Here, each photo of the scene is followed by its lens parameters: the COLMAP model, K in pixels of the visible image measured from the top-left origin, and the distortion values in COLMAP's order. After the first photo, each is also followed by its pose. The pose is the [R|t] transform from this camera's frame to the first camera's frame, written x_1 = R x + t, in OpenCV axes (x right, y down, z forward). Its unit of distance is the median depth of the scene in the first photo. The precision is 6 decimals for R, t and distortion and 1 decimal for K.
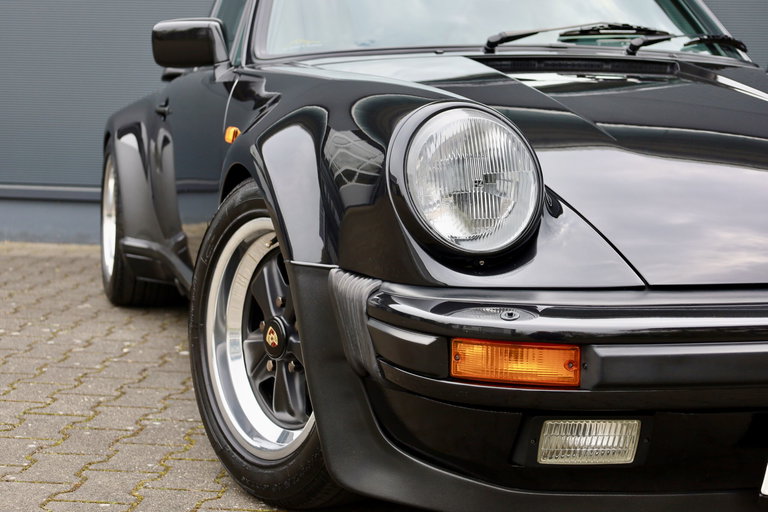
lens RADIAL K [[1337.0, 0, 384.7], [0, 1337.0, 257.5], [0, 0, 1]] dist [-0.065068, 0.000000]
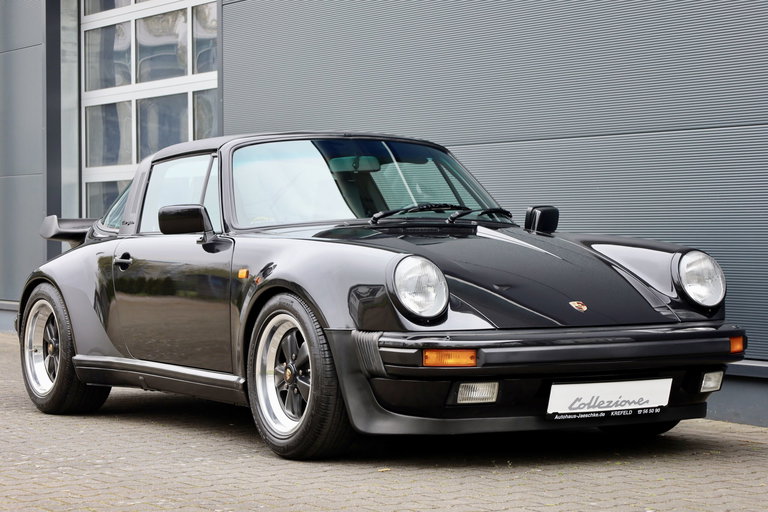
lens RADIAL K [[2049.5, 0, 388.3], [0, 2049.5, 251.1], [0, 0, 1]] dist [0.068075, 0.000000]
pose [[0.970639, -0.020795, 0.239640, -0.866166], [0.047294, 0.993308, -0.105365, 0.260914], [-0.235846, 0.113605, 0.965127, -2.506462]]
